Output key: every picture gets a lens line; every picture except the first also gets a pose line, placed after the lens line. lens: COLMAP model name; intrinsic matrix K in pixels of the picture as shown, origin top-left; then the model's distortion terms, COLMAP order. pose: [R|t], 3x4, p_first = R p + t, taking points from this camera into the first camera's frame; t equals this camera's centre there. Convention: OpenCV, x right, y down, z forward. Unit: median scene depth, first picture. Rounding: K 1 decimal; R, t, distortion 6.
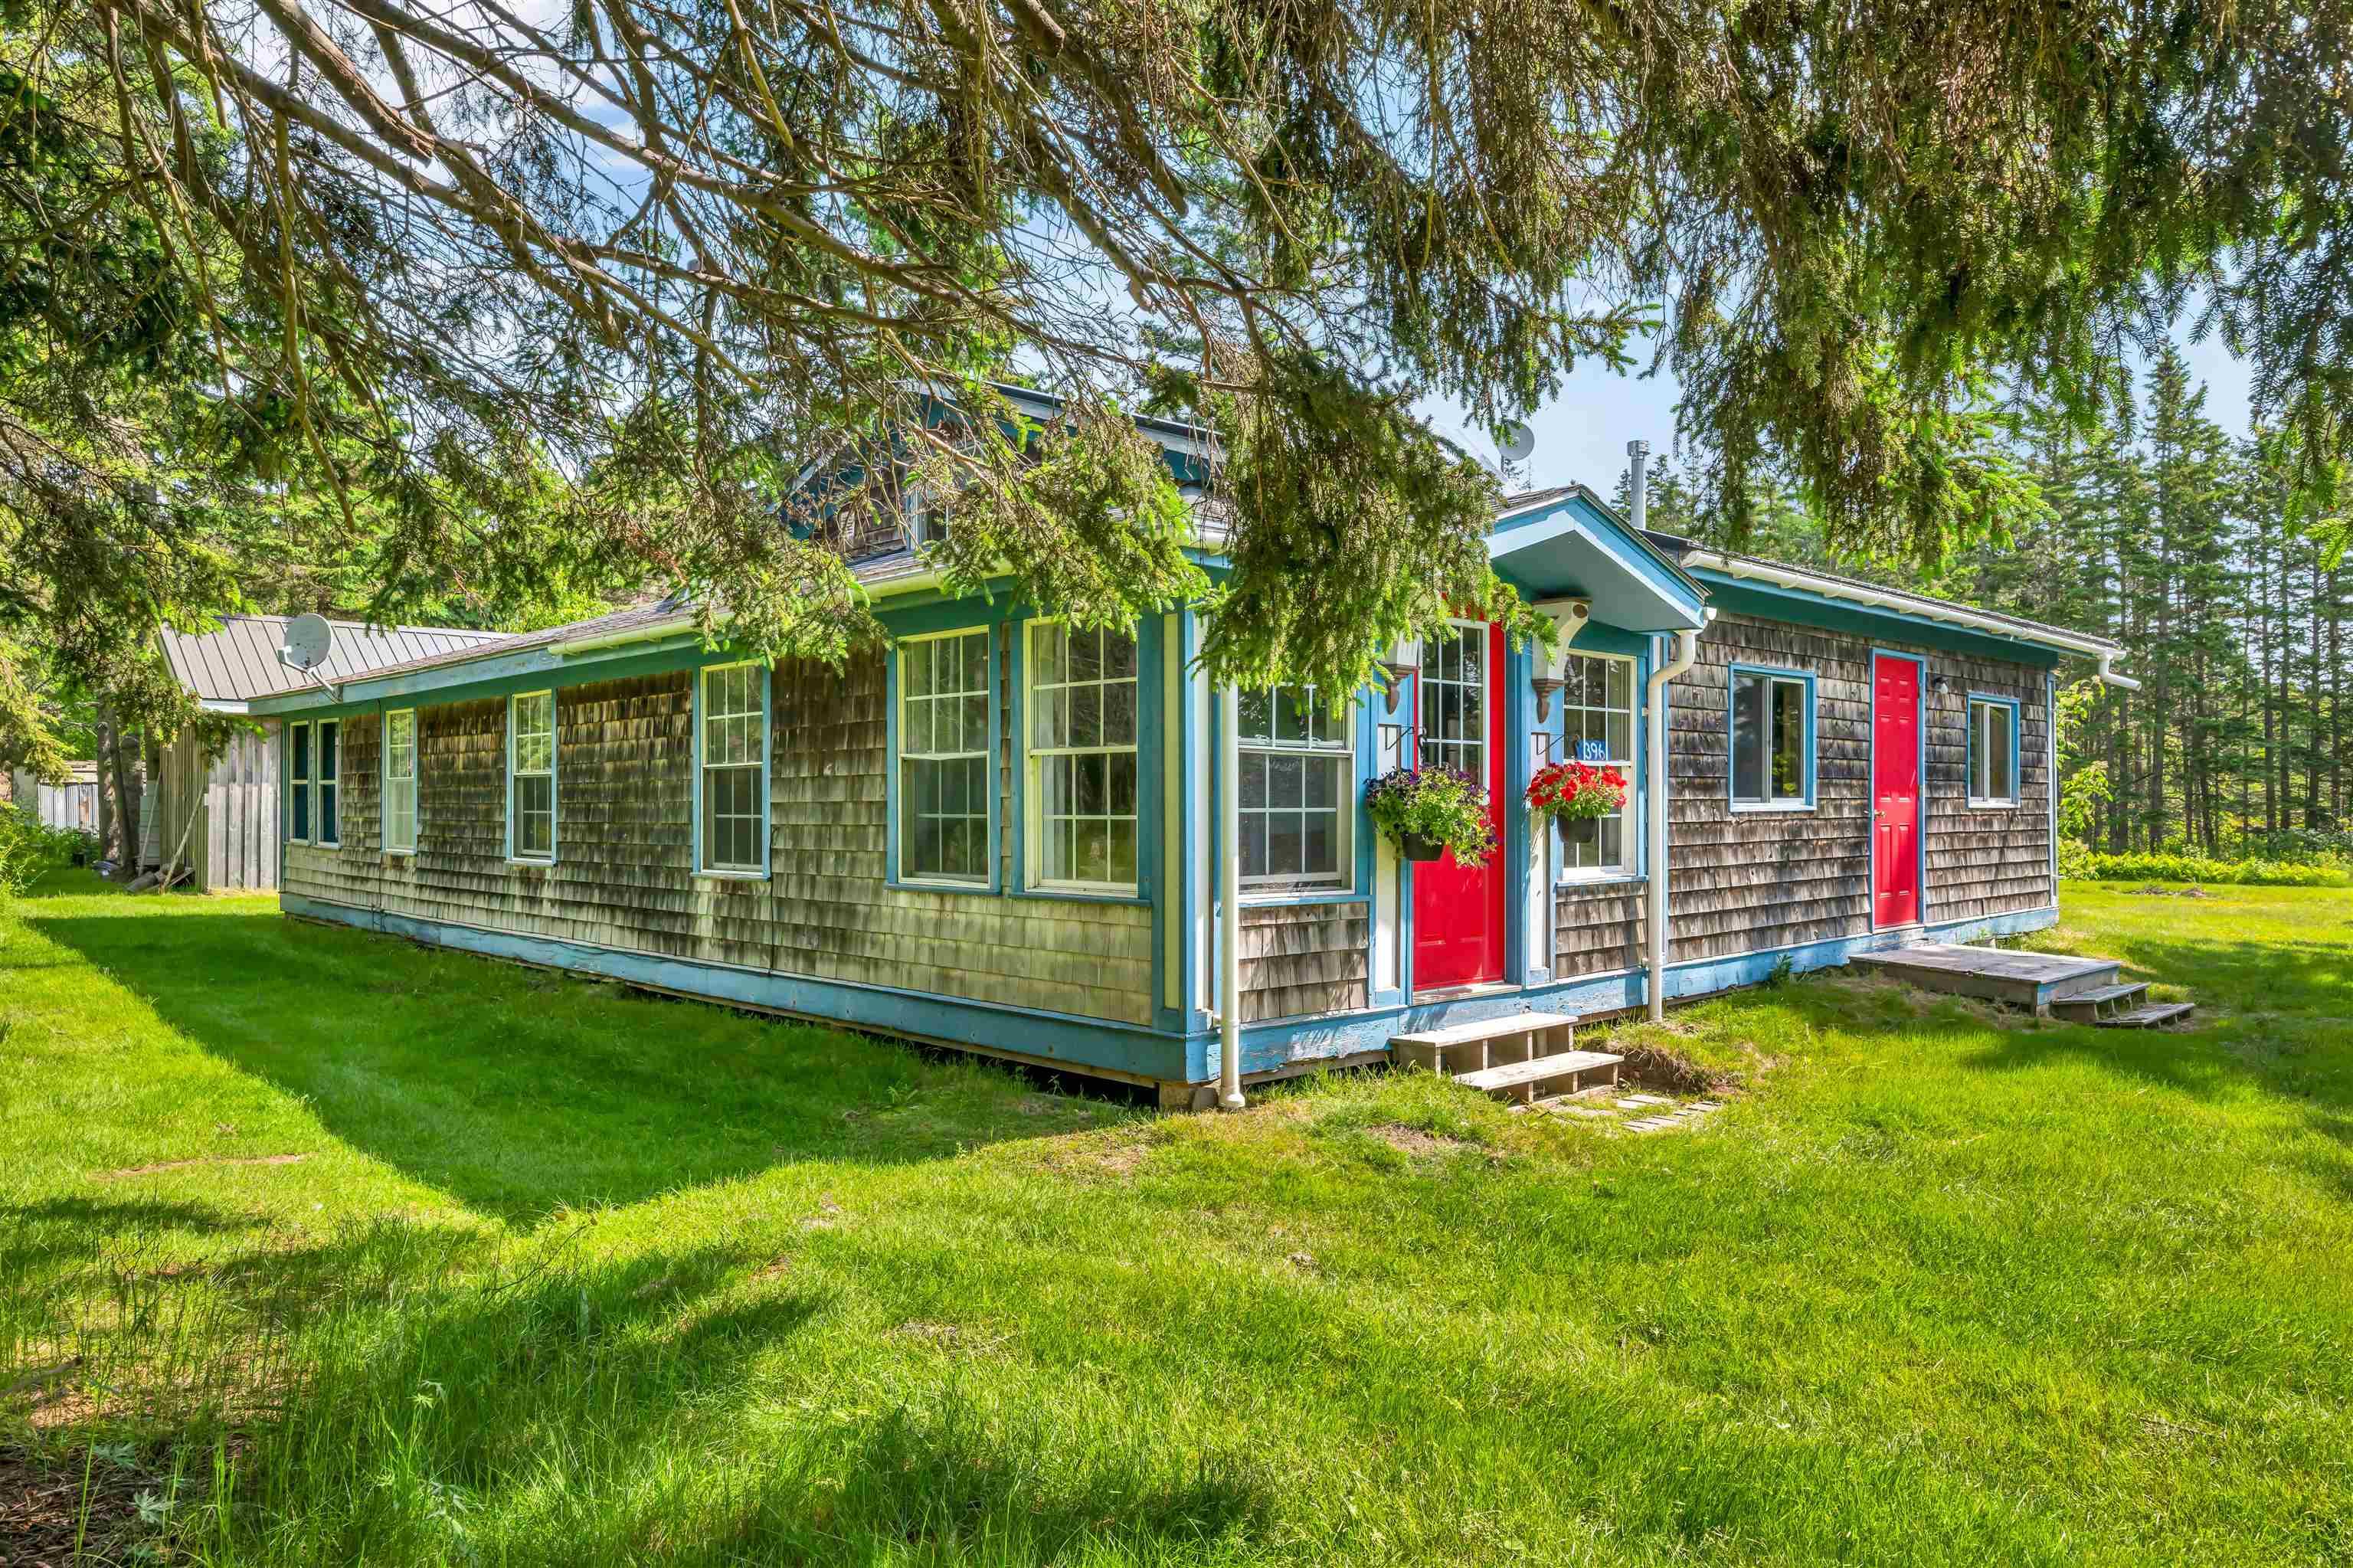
lens RADIAL K [[1533.5, 0, 1178.3], [0, 1533.5, 791.0], [0, 0, 1]] dist [-0.000600, -0.001434]
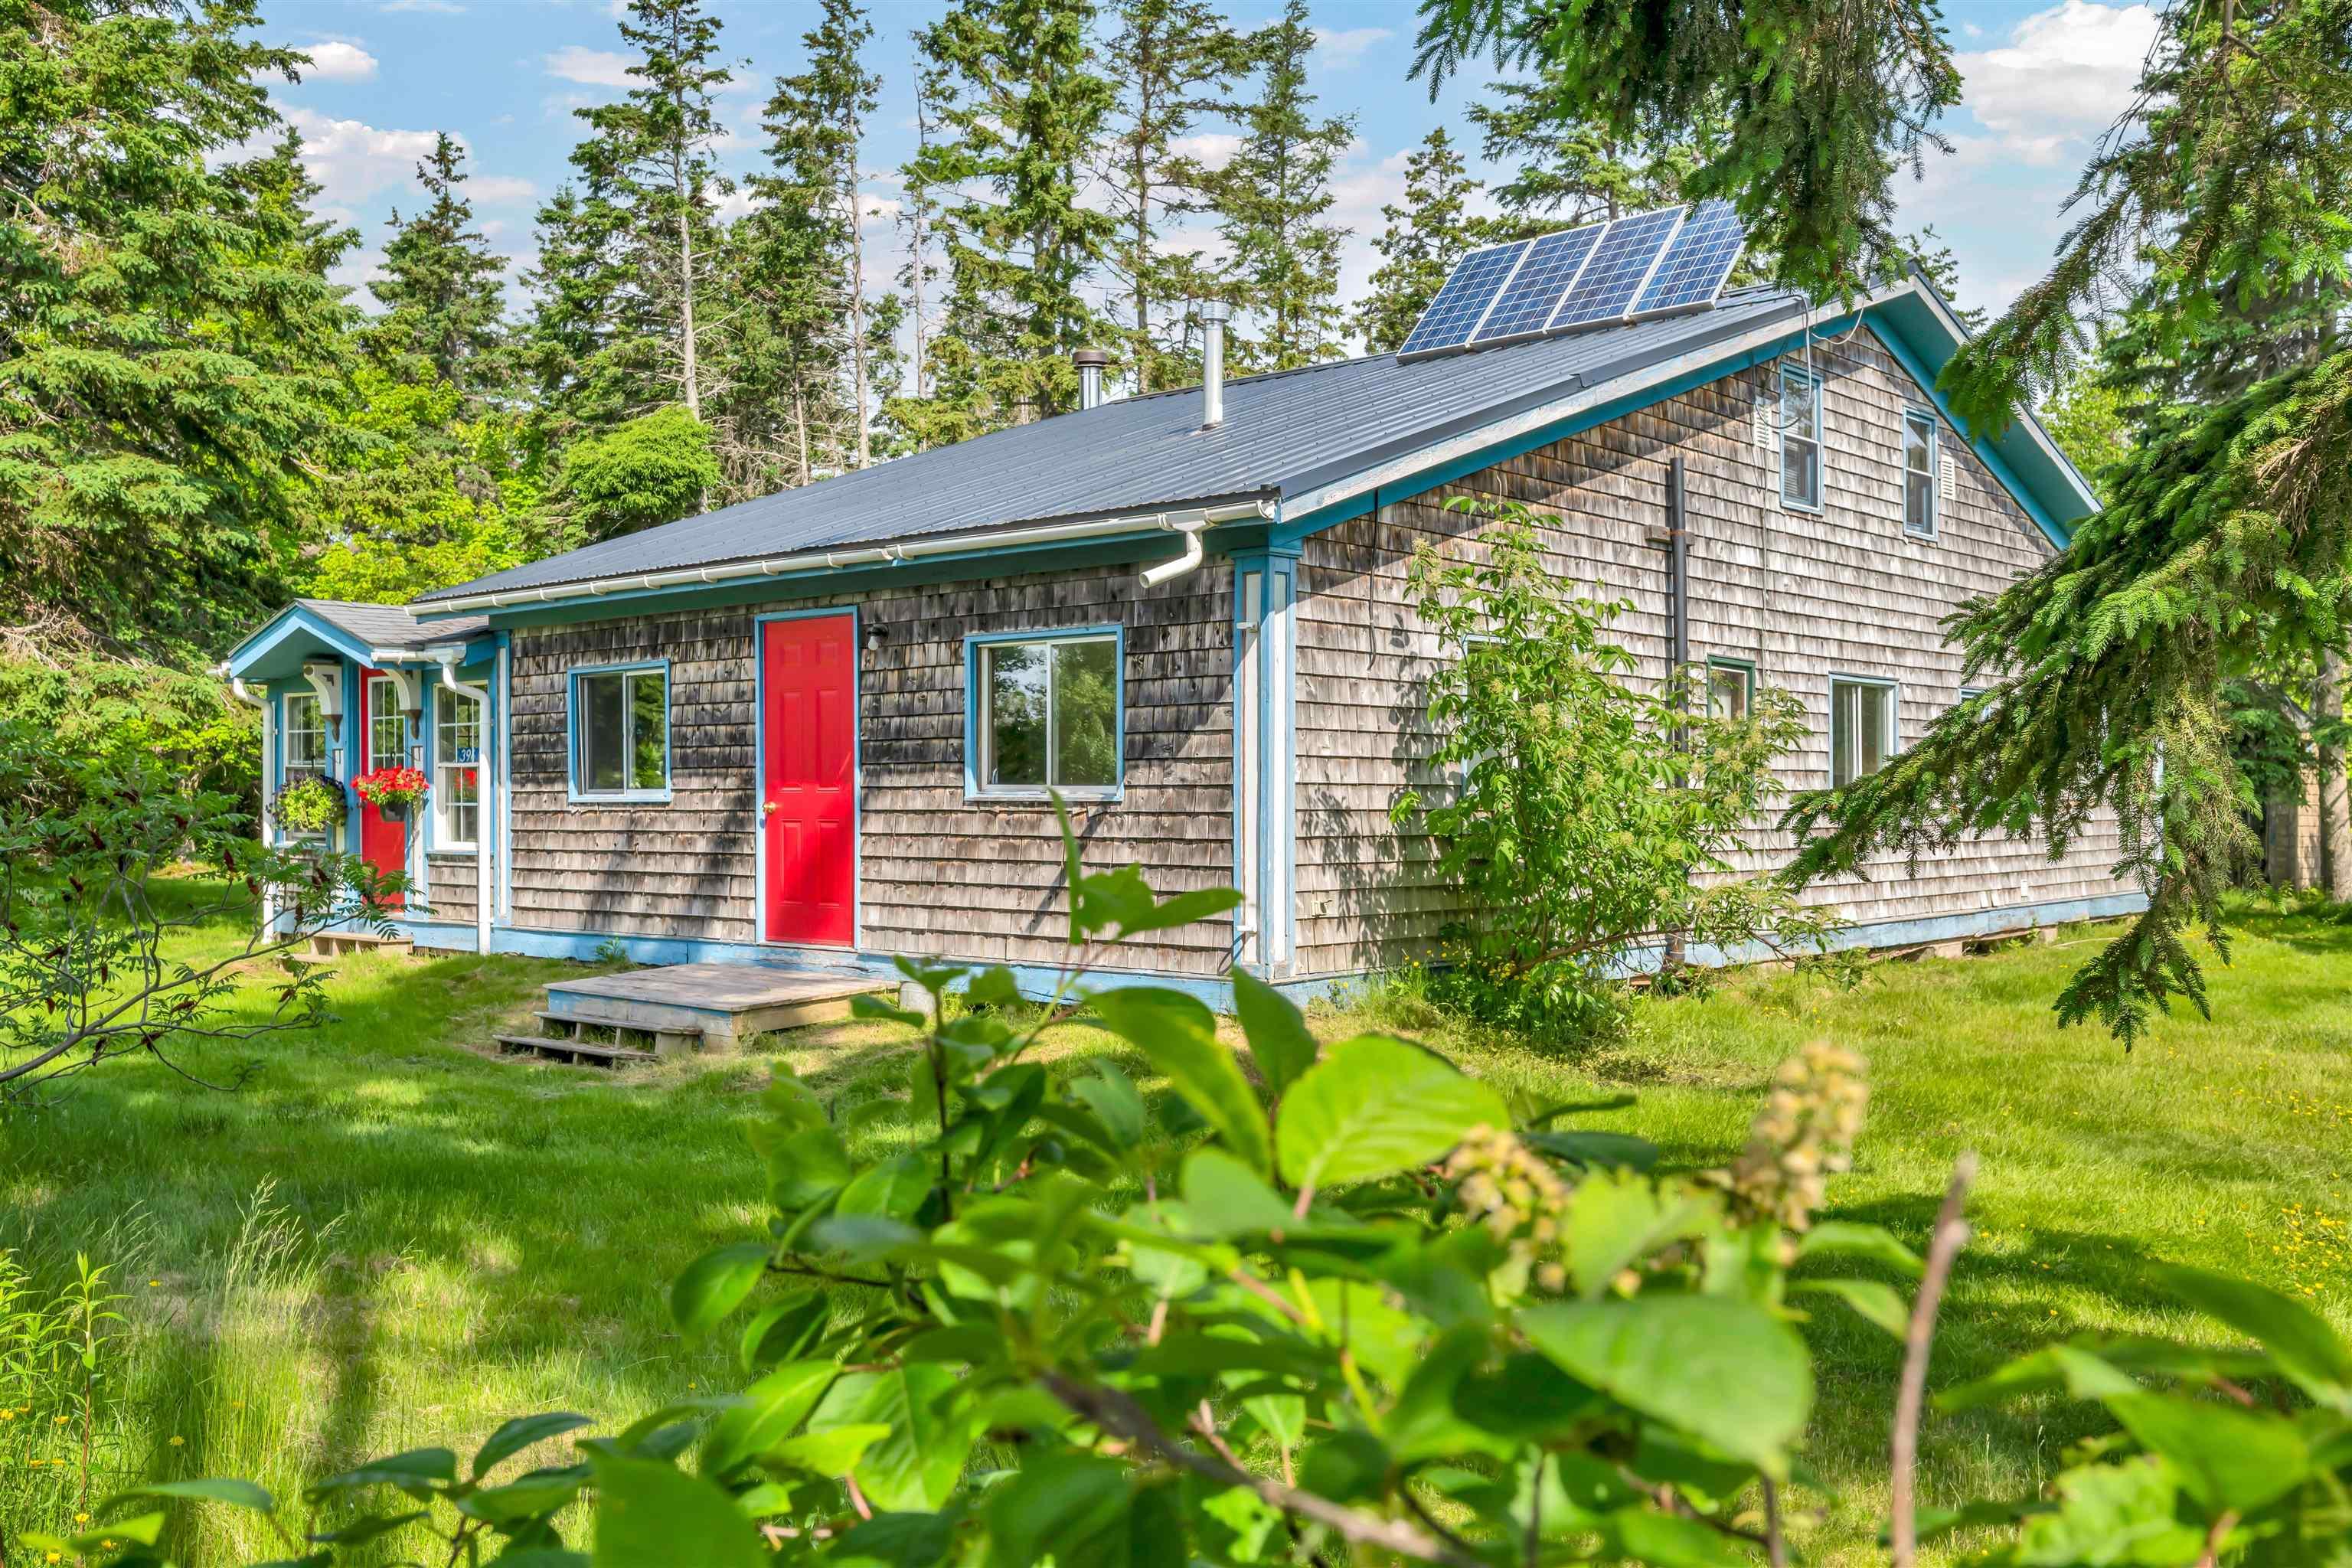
lens RADIAL K [[2045.7, 0, 1177.3], [0, 2045.7, 783.5], [0, 0, 1]] dist [0.002552, -0.006427]
pose [[0.080197, -0.006723, -0.996756, 2.115361], [0.006389, 0.999960, -0.006230, 0.013994], [0.996759, -0.005868, 0.080237, 1.481741]]
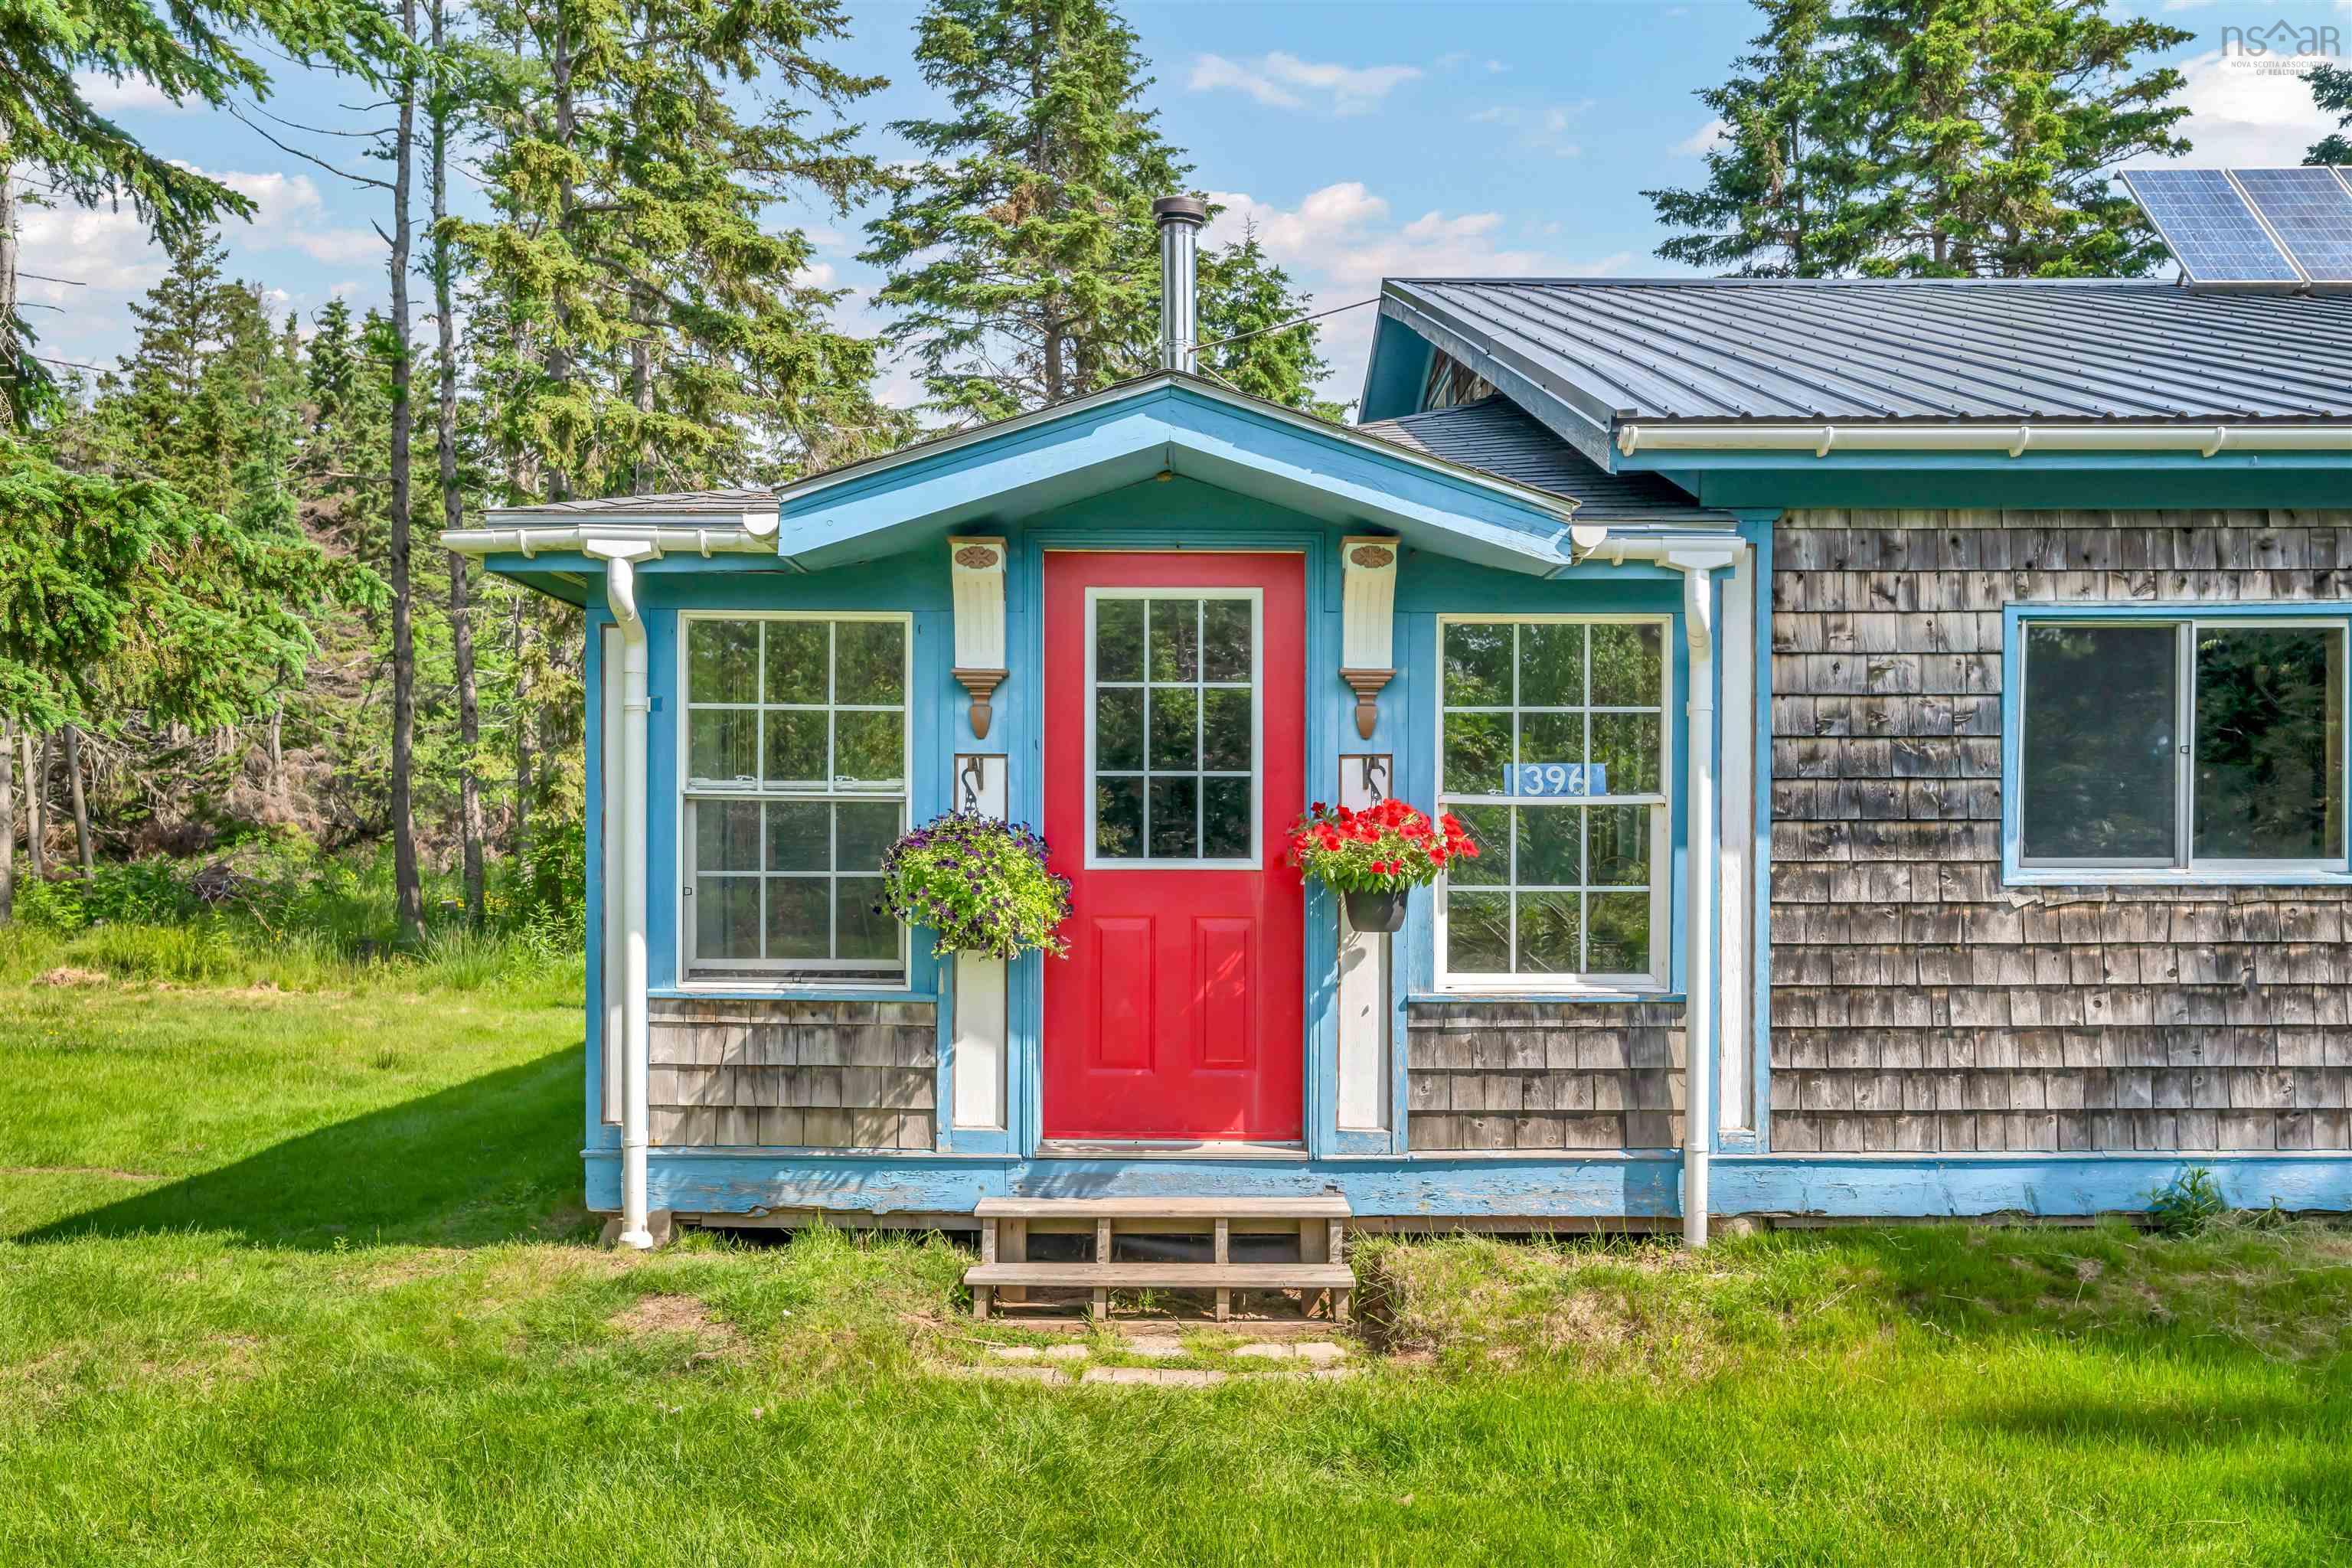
lens RADIAL K [[2045.7, 0, 1179.5], [0, 2045.7, 862.4], [0, 0, 1]] dist [0.002552, -0.006427]
pose [[0.721987, 0.005806, -0.691883, 0.720486], [0.002795, 0.999932, 0.011307, -0.003177], [0.691901, -0.010097, 0.721921, 0.323875]]
